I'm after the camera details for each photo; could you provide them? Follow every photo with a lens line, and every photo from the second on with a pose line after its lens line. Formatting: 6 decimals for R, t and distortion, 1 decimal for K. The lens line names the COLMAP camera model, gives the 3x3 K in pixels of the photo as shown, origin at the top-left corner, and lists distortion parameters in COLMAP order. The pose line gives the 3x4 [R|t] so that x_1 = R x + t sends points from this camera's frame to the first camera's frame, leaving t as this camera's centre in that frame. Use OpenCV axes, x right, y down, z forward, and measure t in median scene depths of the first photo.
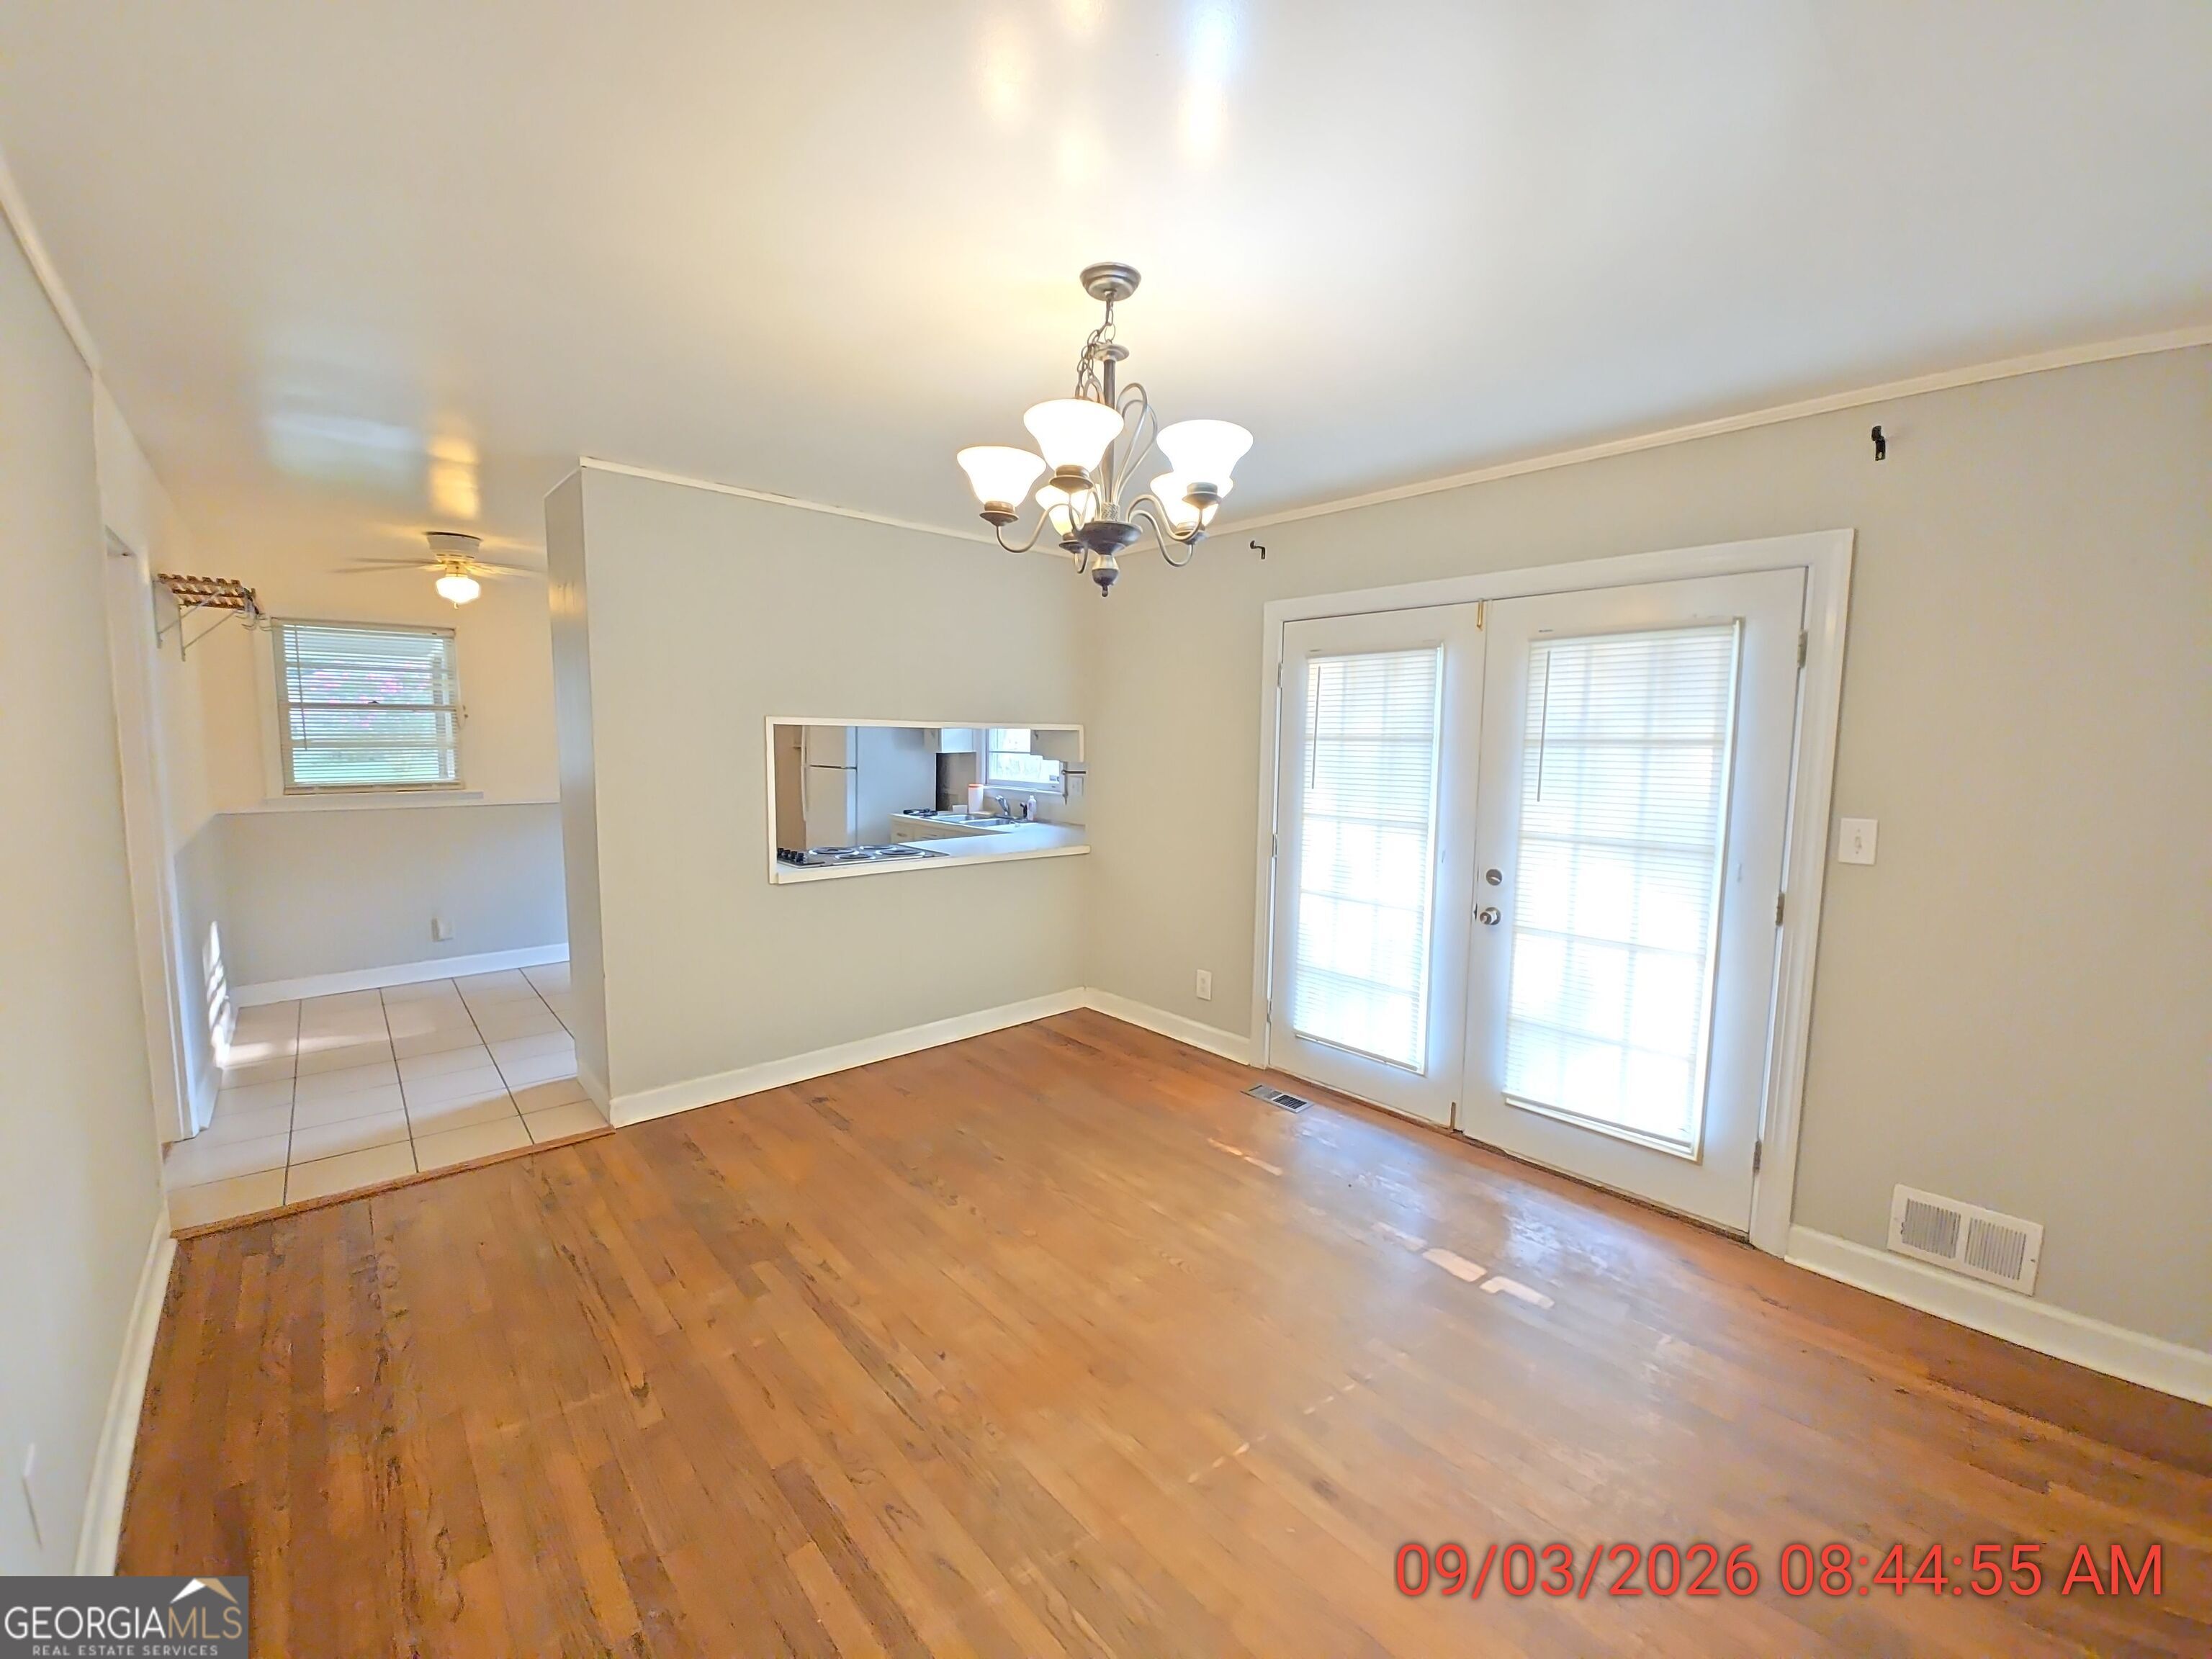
lens RADIAL K [[907.8, 0, 1106.0], [0, 907.8, 829.5], [0, 0, 1]] dist [0.000458, 0.000095]
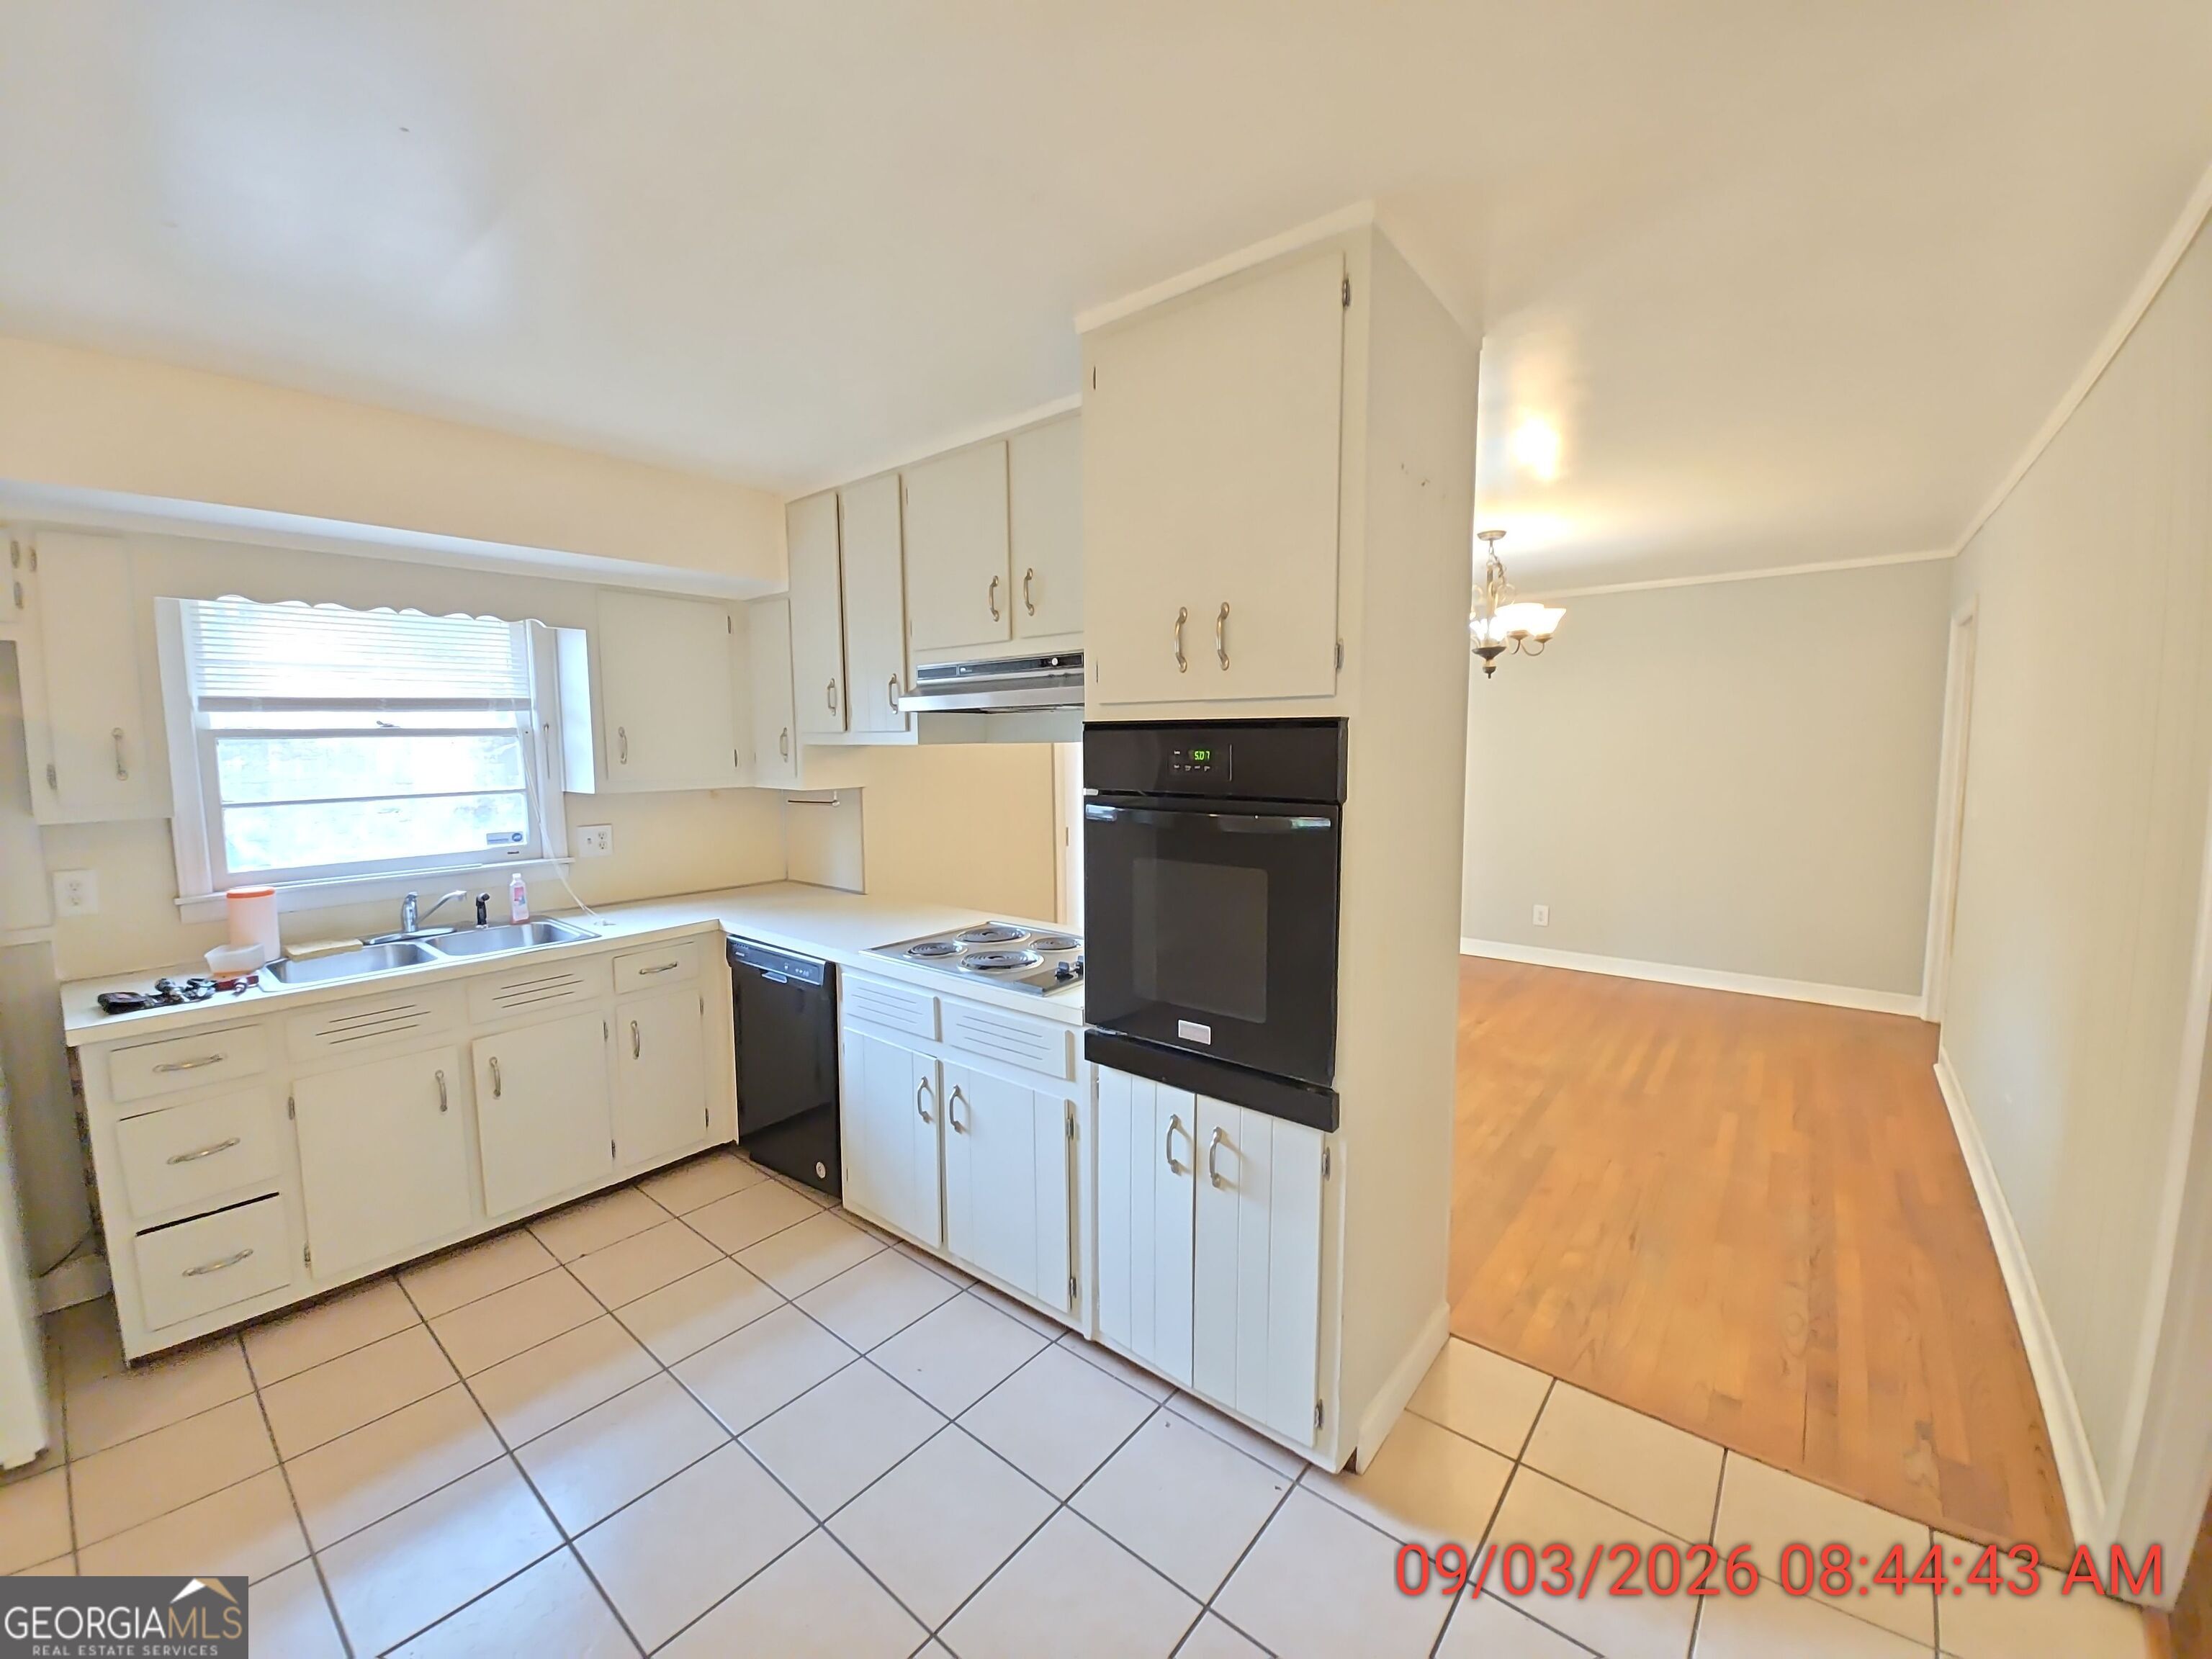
lens RADIAL K [[885.4, 0, 1073.6], [0, 885.4, 826.5], [0, 0, 1]] dist [-0.009251, -0.000237]
pose [[-0.153913, -0.111843, 0.981734, -0.768834], [0.109499, 0.985523, 0.129442, -0.115157], [-0.981998, 0.127421, -0.139438, 0.914951]]
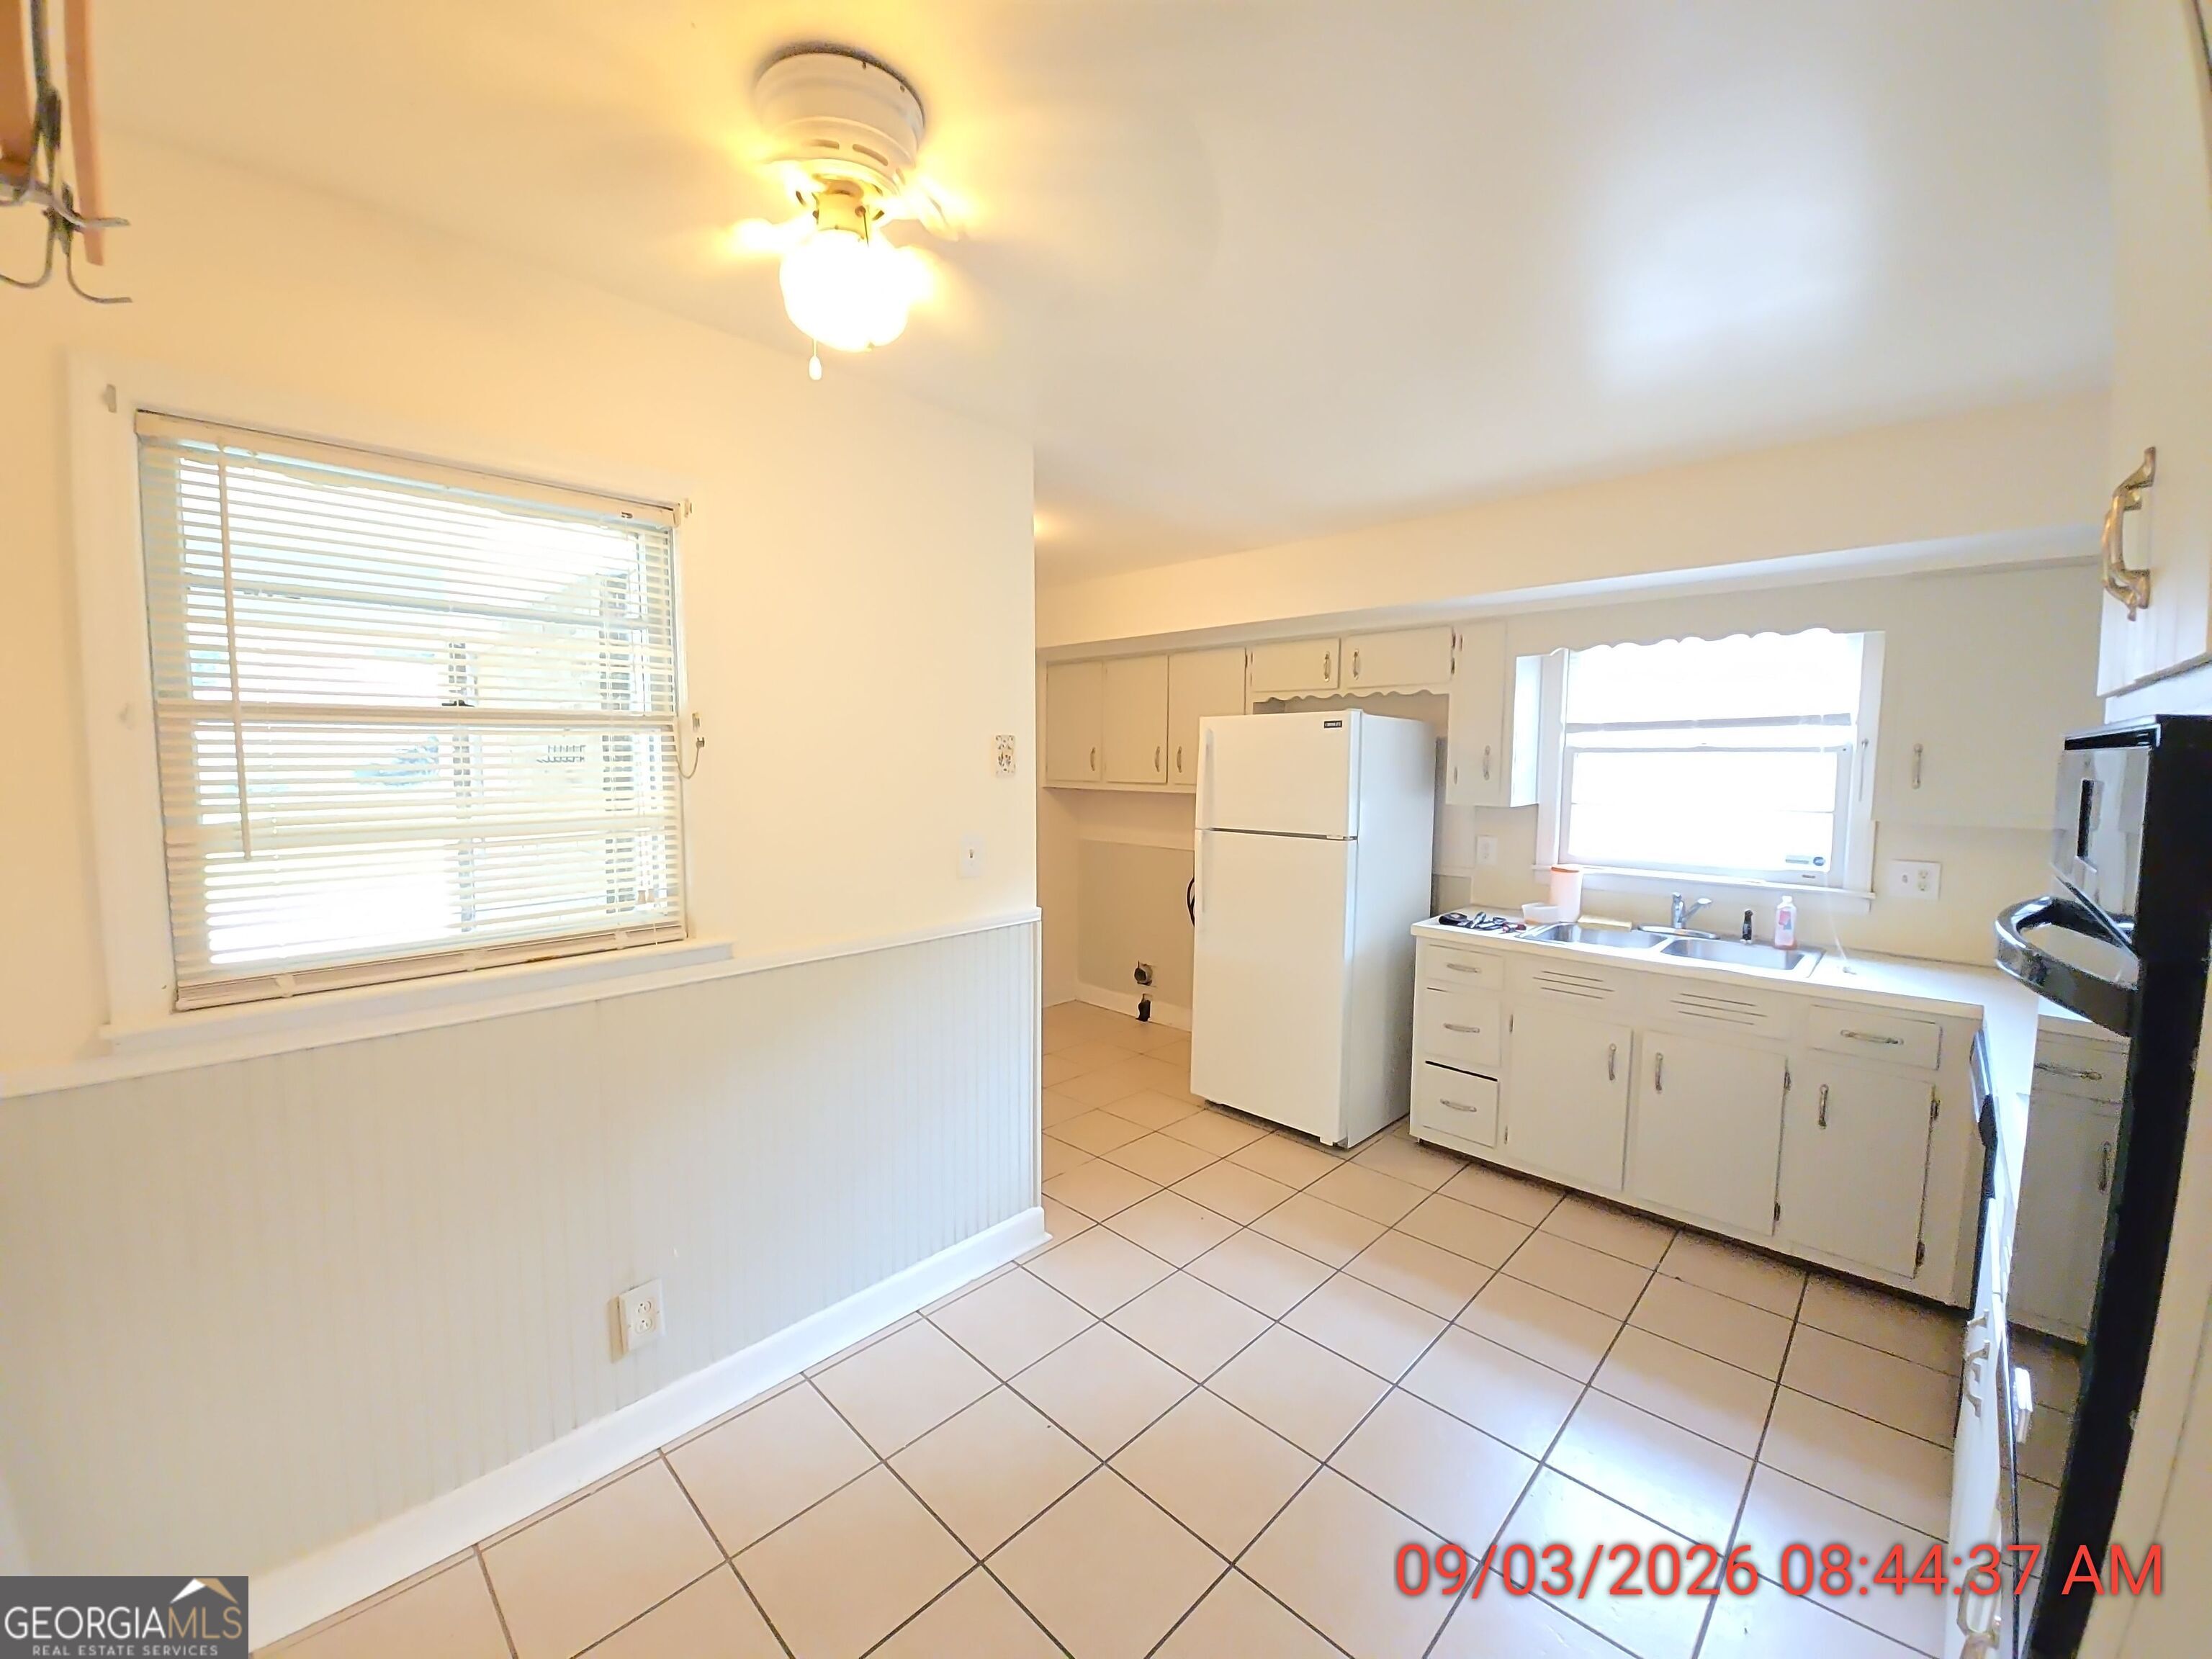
lens RADIAL K [[867.7, 0, 1106.0], [0, 867.7, 829.5], [0, 0, 1]] dist [-0.023152, -0.000151]
pose [[0.996247, -0.013345, 0.085521, -0.608048], [0.015104, 0.999687, -0.019956, -0.085655], [-0.085227, 0.021172, 0.996137, 0.680217]]
